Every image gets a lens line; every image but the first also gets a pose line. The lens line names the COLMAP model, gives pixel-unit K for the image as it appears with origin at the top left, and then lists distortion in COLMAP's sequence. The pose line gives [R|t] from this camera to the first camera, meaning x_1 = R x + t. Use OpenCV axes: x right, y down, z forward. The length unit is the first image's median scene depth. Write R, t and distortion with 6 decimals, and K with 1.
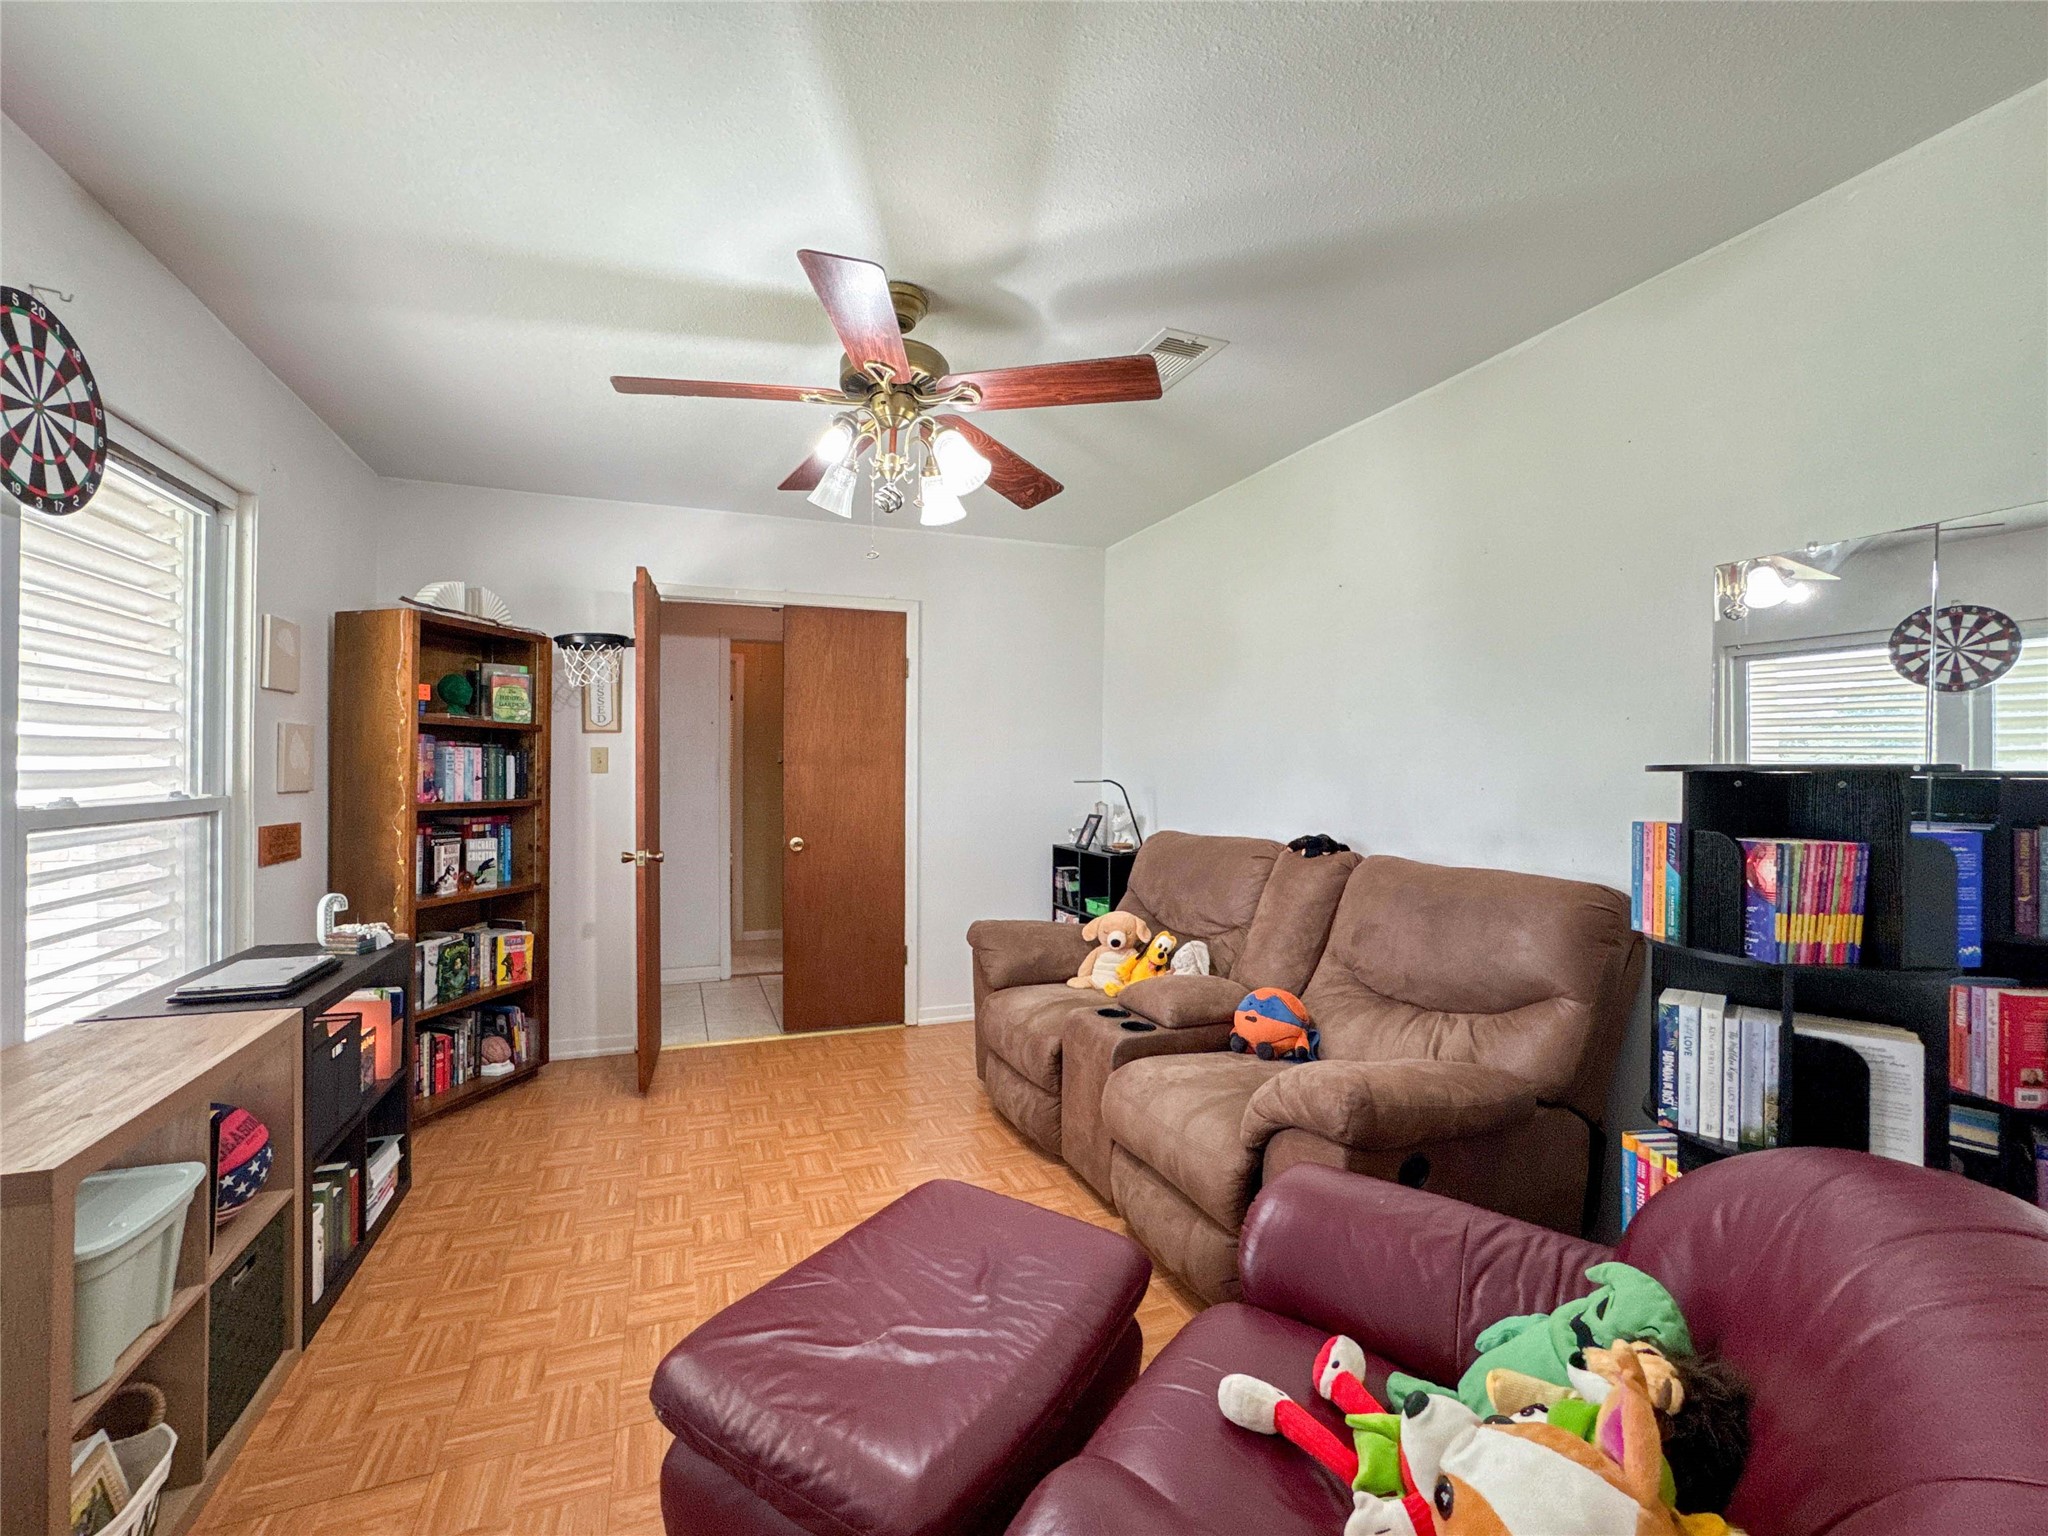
lens RADIAL K [[827.6, 0, 1038.0], [0, 827.6, 768.5], [0, 0, 1]] dist [-0.026621, 0.006133]
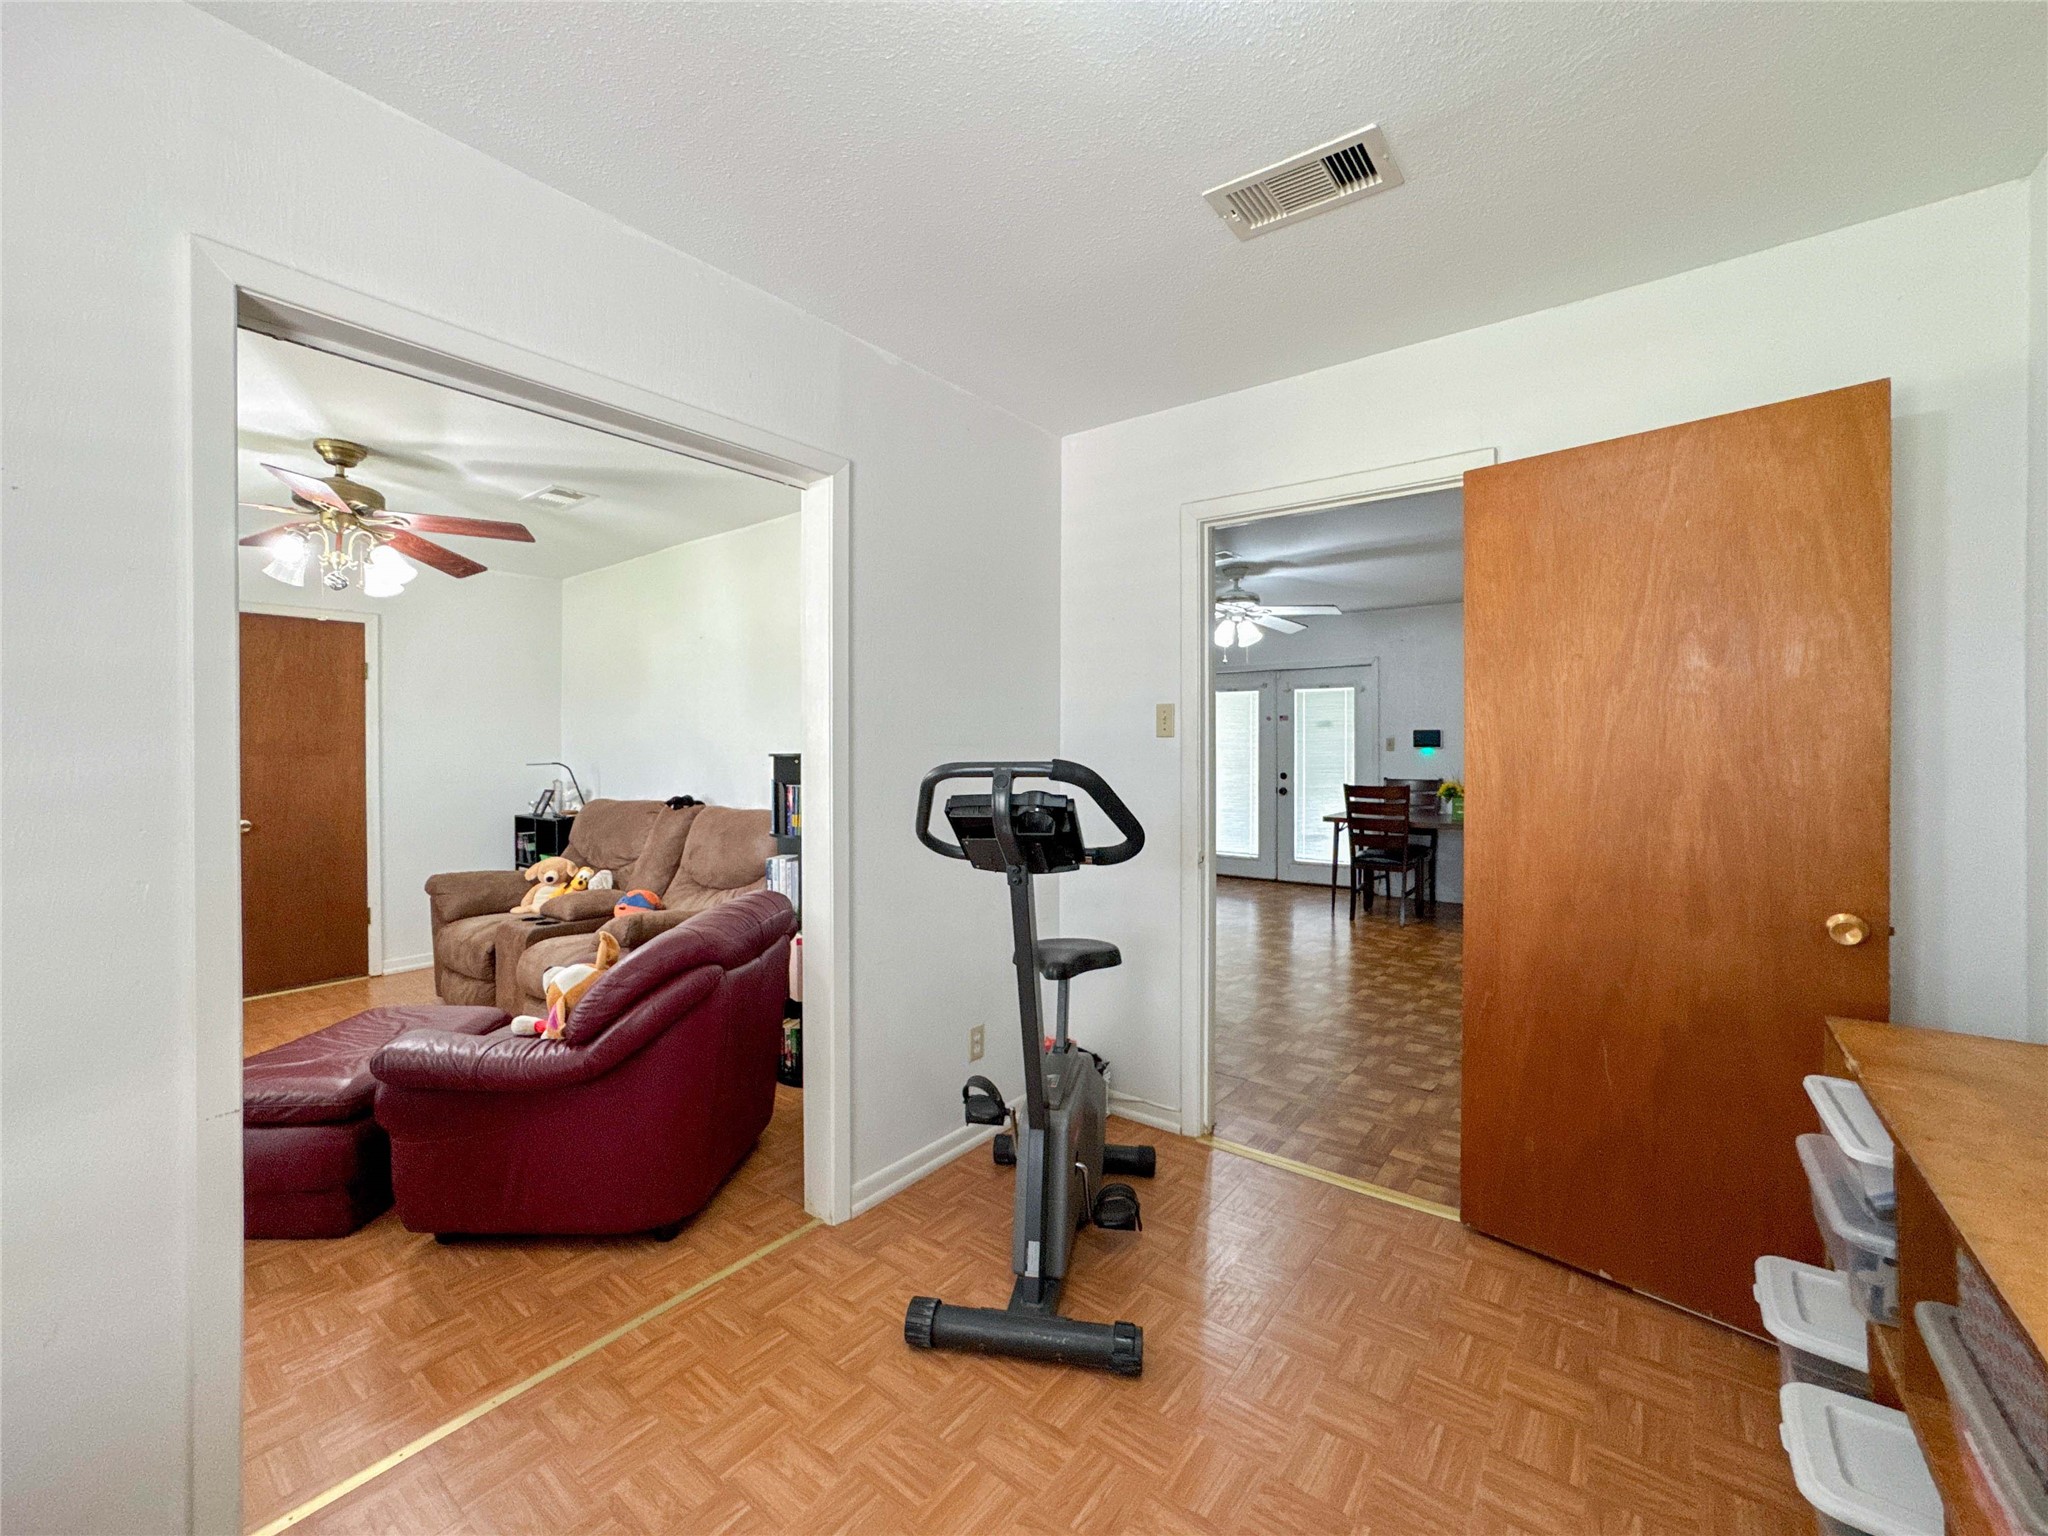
lens RADIAL K [[827.6, 0, 1054.7], [0, 827.6, 748.0], [0, 0, 1]] dist [-0.026621, 0.006133]
pose [[0.866549, -0.011643, 0.498955, 0.149060], [0.009193, 0.999931, 0.007367, -0.015746], [-0.499007, -0.001797, 0.866596, -0.660166]]
